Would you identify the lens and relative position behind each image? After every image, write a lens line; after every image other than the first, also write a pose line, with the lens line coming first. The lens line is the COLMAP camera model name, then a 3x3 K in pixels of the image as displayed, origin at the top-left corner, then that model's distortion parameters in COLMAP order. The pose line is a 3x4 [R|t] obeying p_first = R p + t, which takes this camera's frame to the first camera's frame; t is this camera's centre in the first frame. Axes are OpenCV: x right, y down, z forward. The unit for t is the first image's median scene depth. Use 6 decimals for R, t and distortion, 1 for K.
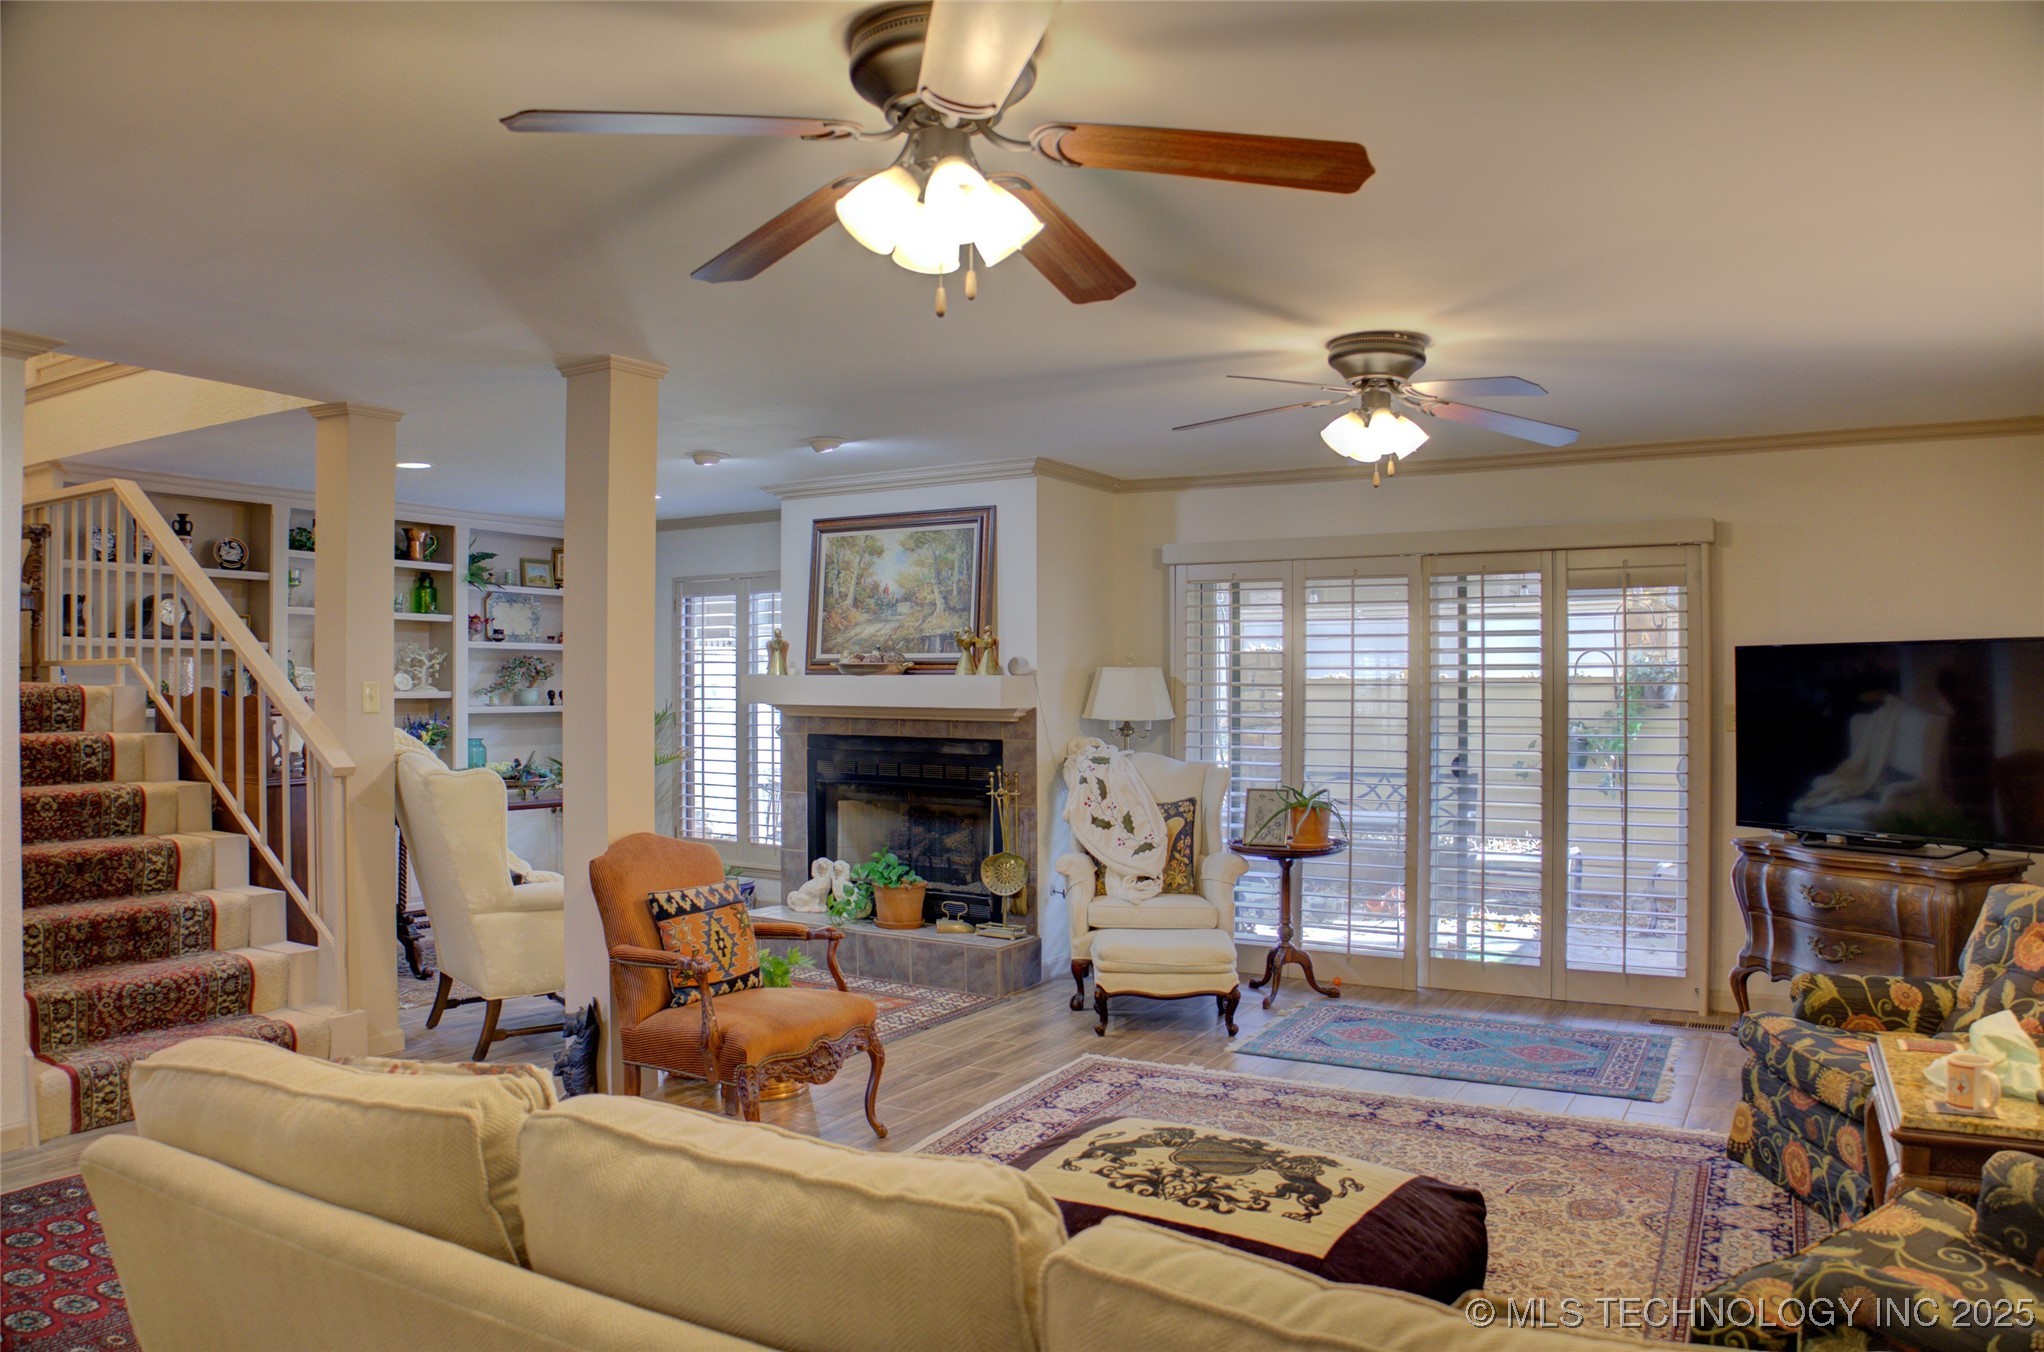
lens RADIAL K [[1407.0, 0, 1022.0], [0, 1407.0, 676.0], [0, 0, 1]] dist [-0.275822, 0.303756]
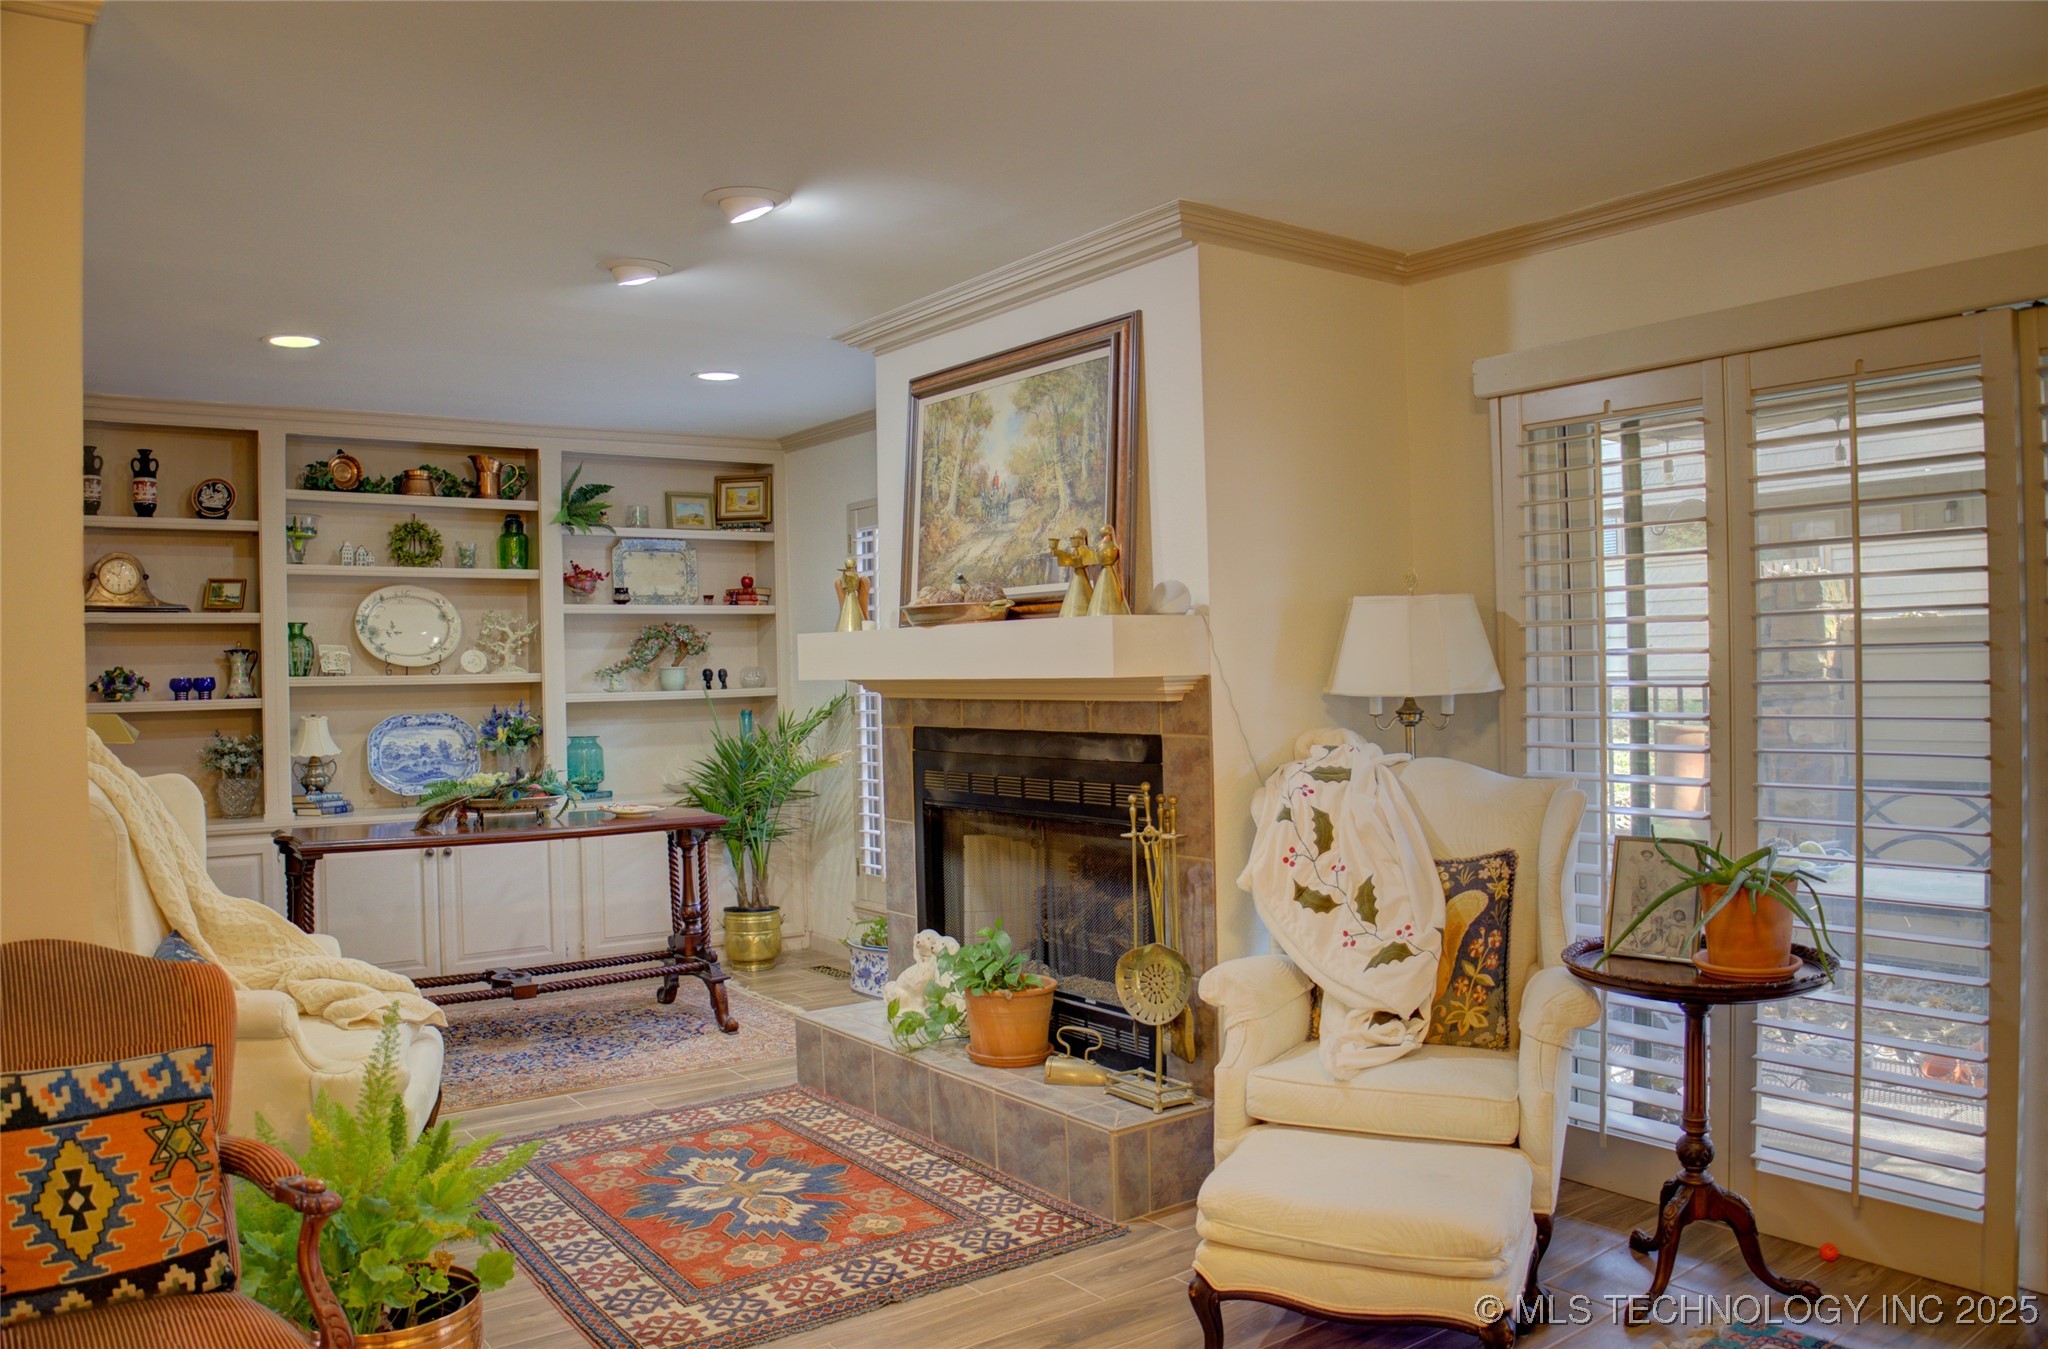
lens RADIAL K [[1495.9, 0, 1024.0], [0, 1495.9, 674.5], [0, 0, 1]] dist [-0.150212, 0.058196]
pose [[0.923358, -0.020756, -0.383379, 0.157878], [0.025518, 0.999647, 0.007339, 0.015979], [0.383091, -0.016559, 0.923562, 0.439476]]
